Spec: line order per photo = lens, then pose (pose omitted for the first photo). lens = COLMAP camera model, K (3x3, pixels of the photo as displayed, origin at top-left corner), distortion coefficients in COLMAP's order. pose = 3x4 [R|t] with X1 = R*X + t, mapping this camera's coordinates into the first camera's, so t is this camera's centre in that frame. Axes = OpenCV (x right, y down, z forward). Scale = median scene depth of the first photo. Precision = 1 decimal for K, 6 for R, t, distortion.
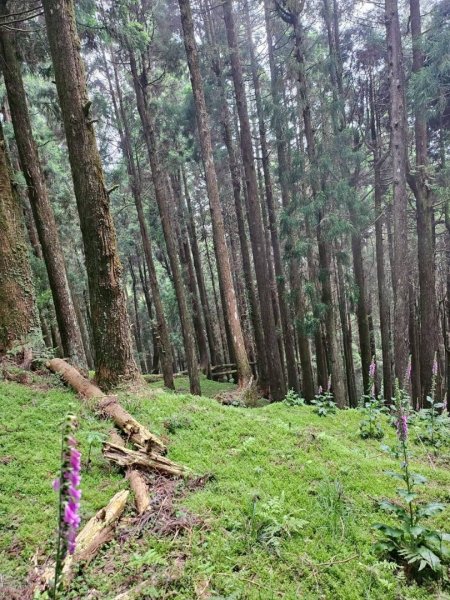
lens RADIAL K [[401.9, 0, 225.3], [0, 401.9, 307.3], [0, 0, 1]] dist [0.049255, -0.047178]
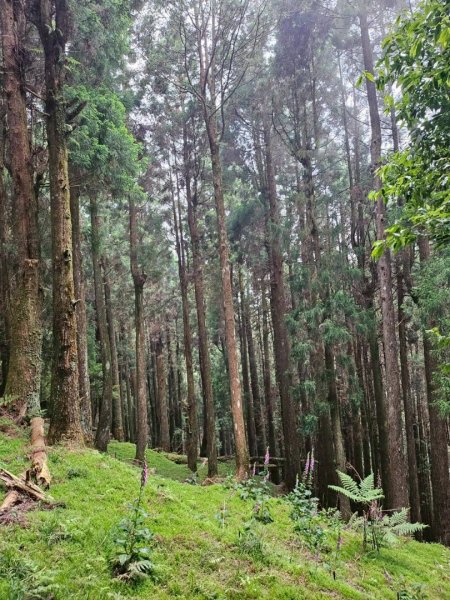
lens RADIAL K [[401.9, 0, 225.3], [0, 401.9, 307.3], [0, 0, 1]] dist [0.049255, -0.047178]
pose [[0.979089, 0.074699, -0.189223, 0.500721], [-0.112845, 0.973349, -0.199645, -0.035248], [0.169267, 0.216824, 0.961424, -0.311754]]
